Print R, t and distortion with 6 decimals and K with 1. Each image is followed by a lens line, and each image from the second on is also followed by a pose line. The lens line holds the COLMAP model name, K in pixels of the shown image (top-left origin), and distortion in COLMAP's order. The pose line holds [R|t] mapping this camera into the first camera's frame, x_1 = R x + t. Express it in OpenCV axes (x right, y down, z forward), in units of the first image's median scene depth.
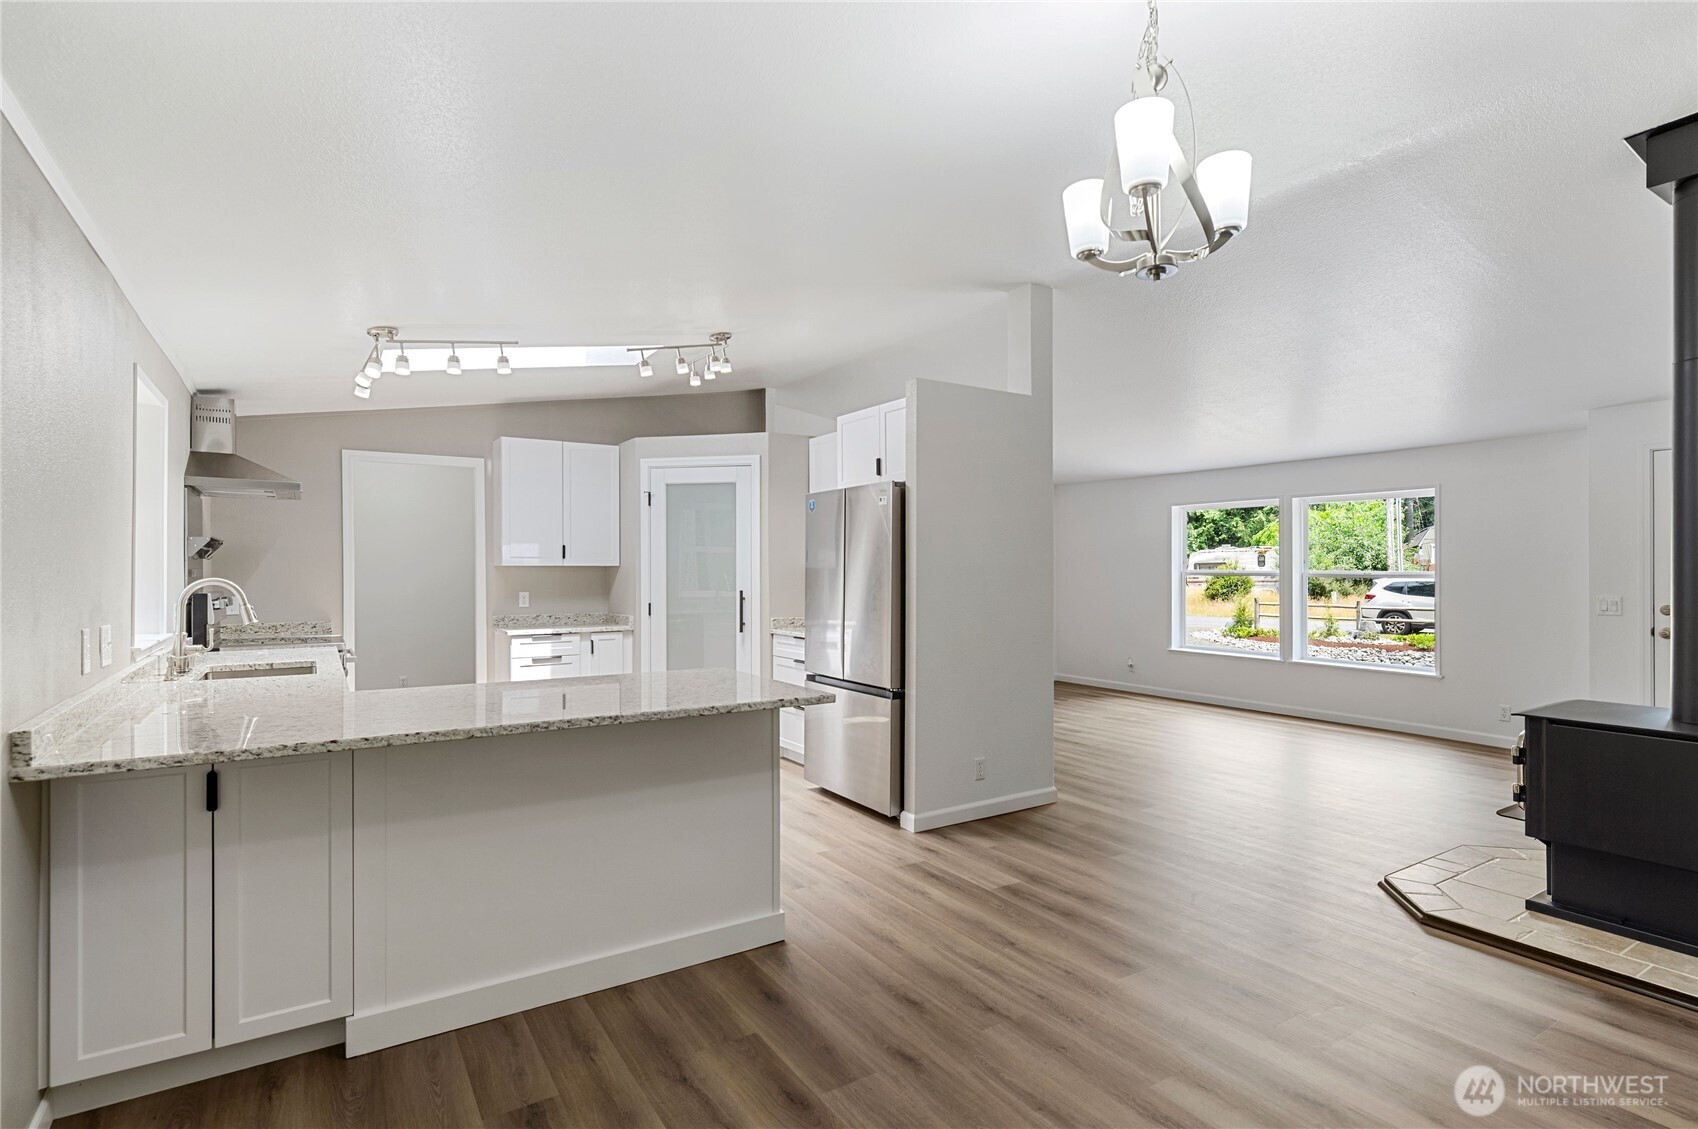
lens RADIAL K [[843.1, 0, 847.8], [0, 843.1, 572.1], [0, 0, 1]] dist [0.000421, -0.000197]
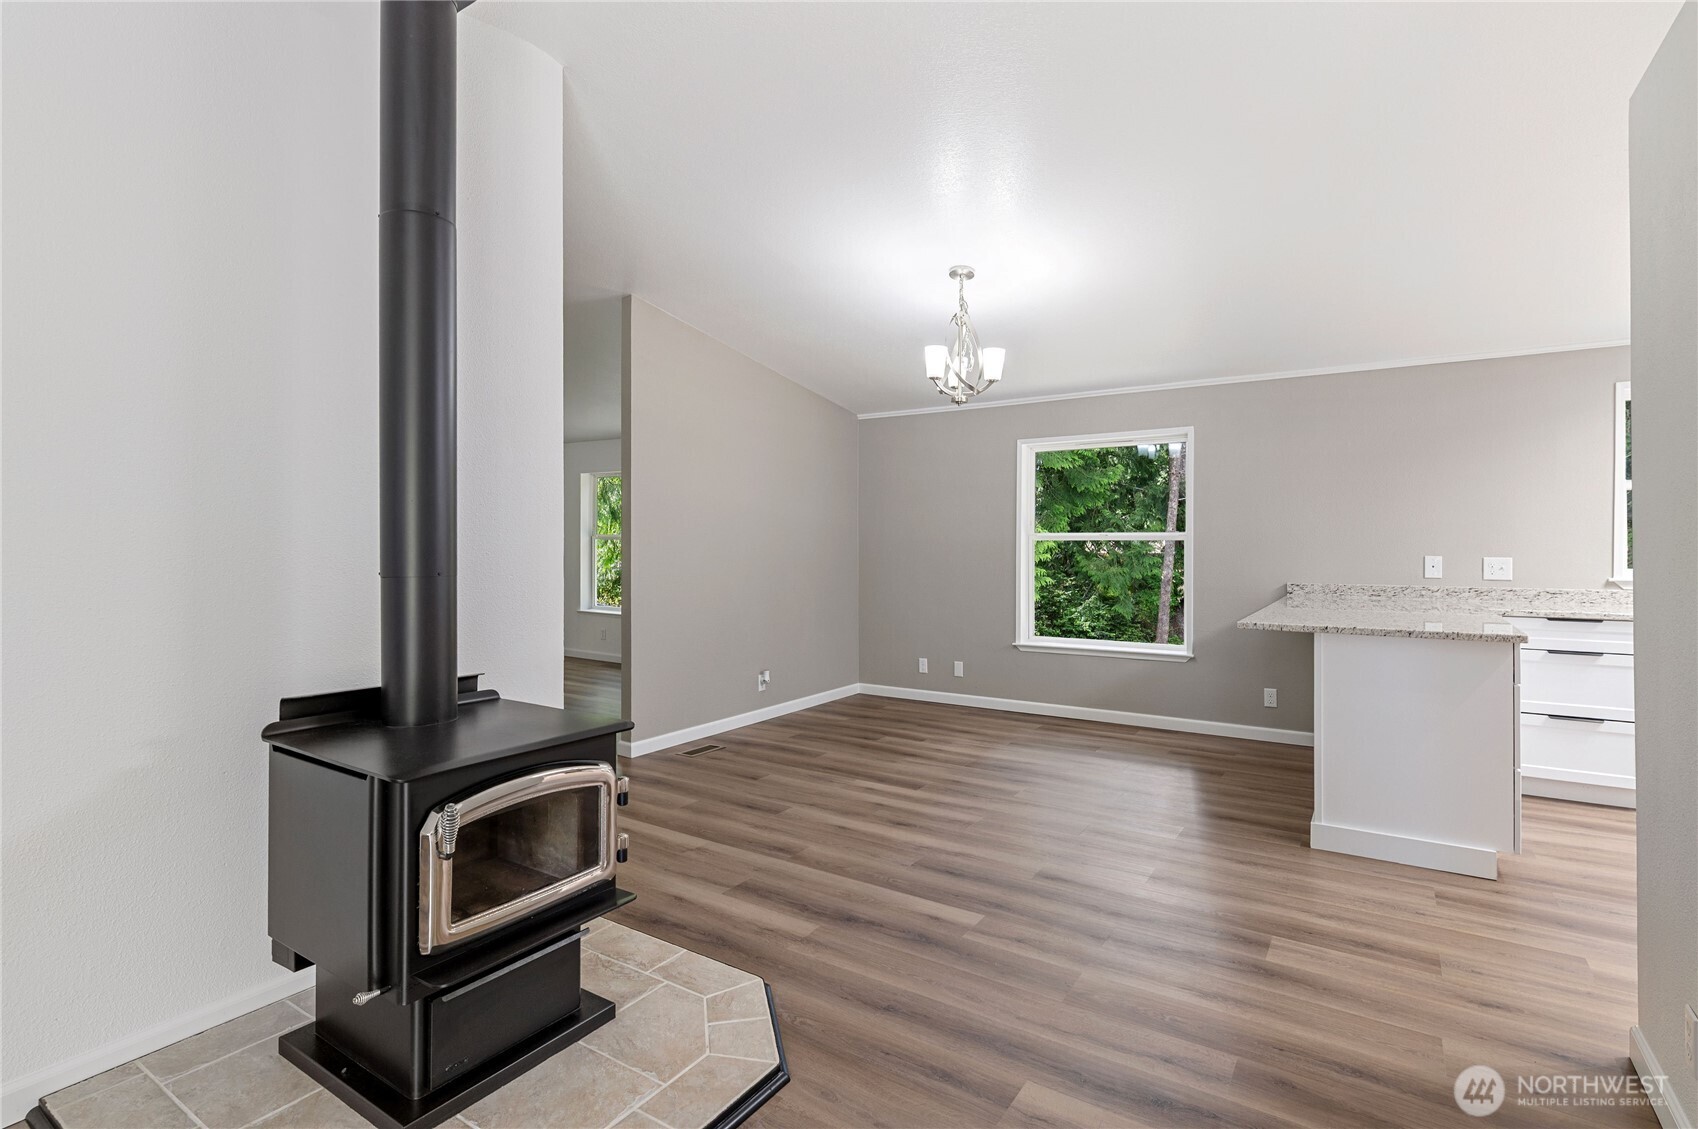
lens RADIAL K [[816.9, 0, 838.3], [0, 816.9, 546.2], [0, 0, 1]] dist [-0.001804, -0.000526]
pose [[-0.915468, 0.002788, -0.402381, 0.481188], [0.000763, 0.999986, 0.005192, 0.013051], [0.402390, 0.004446, -0.915457, 0.888006]]
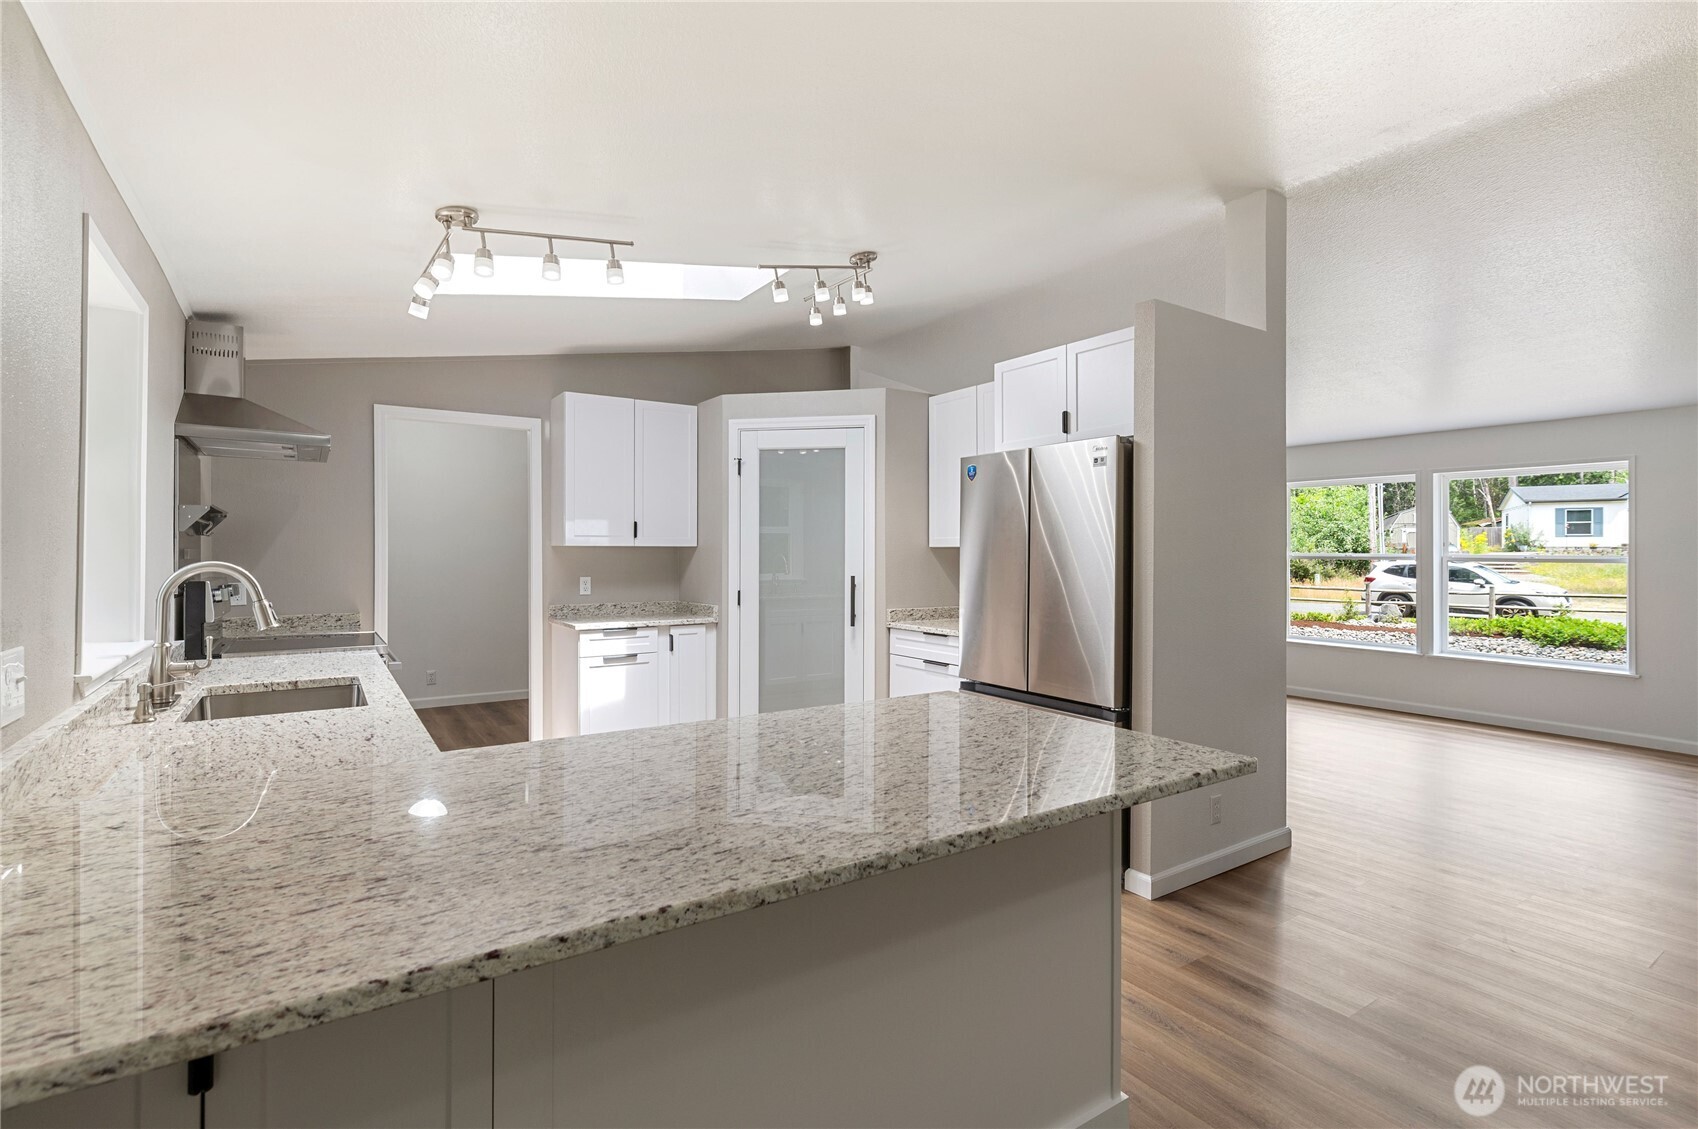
lens RADIAL K [[796.7, 0, 837.5], [0, 796.7, 550.0], [0, 0, 1]] dist [0.001628, 0.000424]
pose [[0.999857, 0.002604, 0.016701, -0.154489], [-0.002525, 0.999986, -0.004755, -0.000187], [-0.016714, 0.004712, 0.999849, 0.207441]]
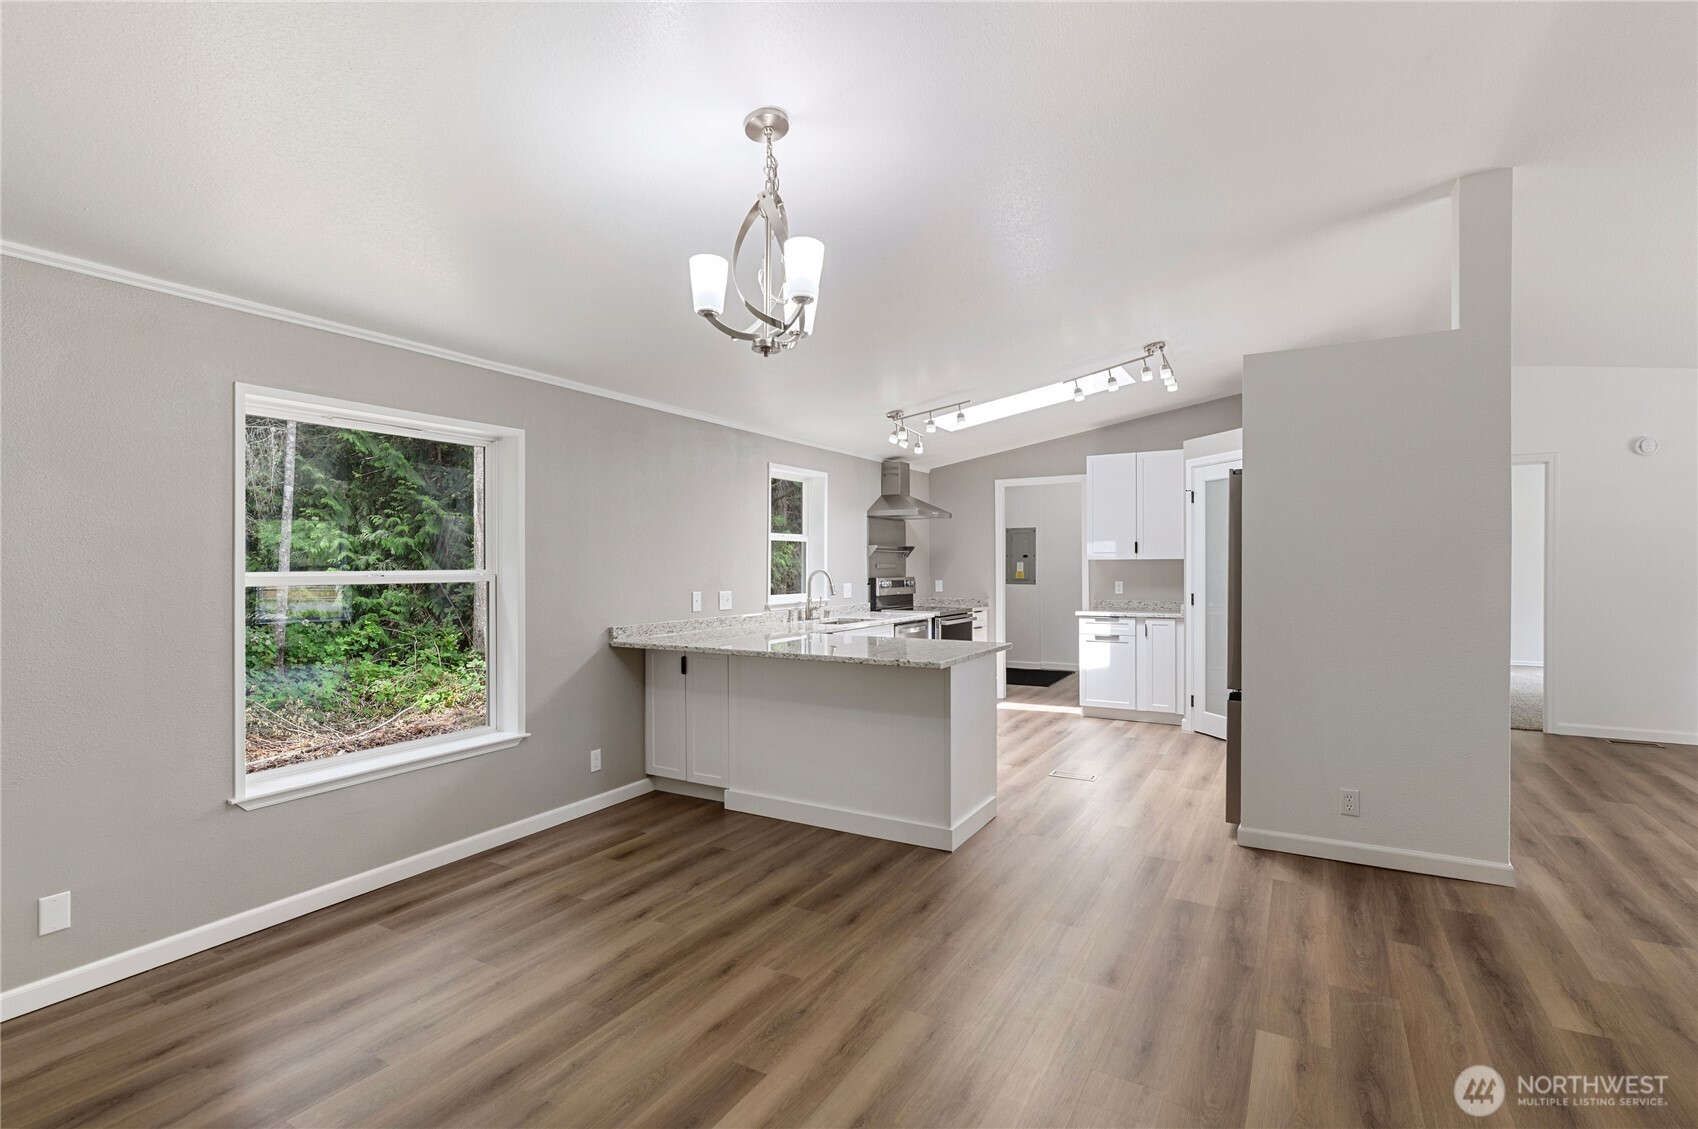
lens RADIAL K [[785.0, 0, 854.4], [0, 785.0, 569.9], [0, 0, 1]] dist [0.003752, 0.000816]
pose [[0.461673, 0.004922, -0.887037, 0.468039], [0.003137, 0.999969, 0.007181, -0.002174], [0.887045, -0.006098, 0.461643, 0.159698]]
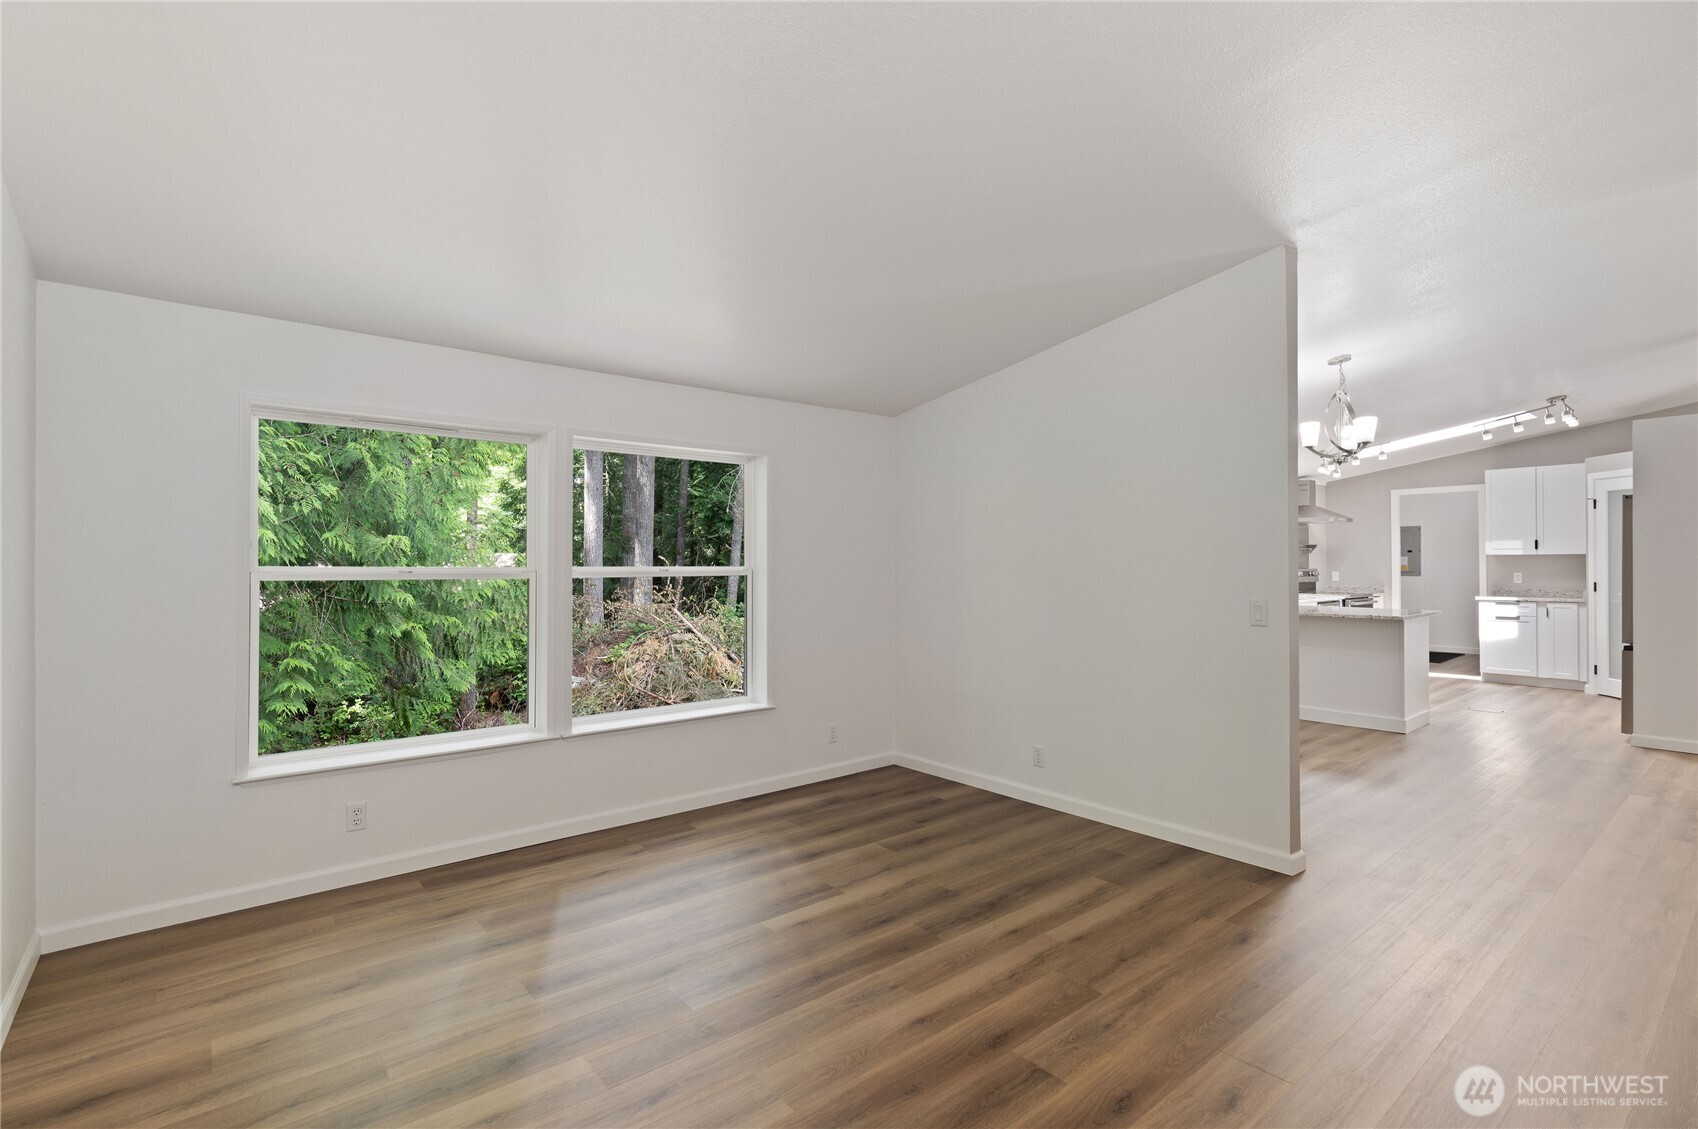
lens RADIAL K [[787.0, 0, 870.0], [0, 787.0, 558.2], [0, 0, 1]] dist [0.015361, 0.000403]
pose [[0.131845, -0.006737, -0.991247, 0.877863], [0.003271, 0.999974, -0.006362, 0.003813], [0.991265, -0.002404, 0.131864, -0.297359]]
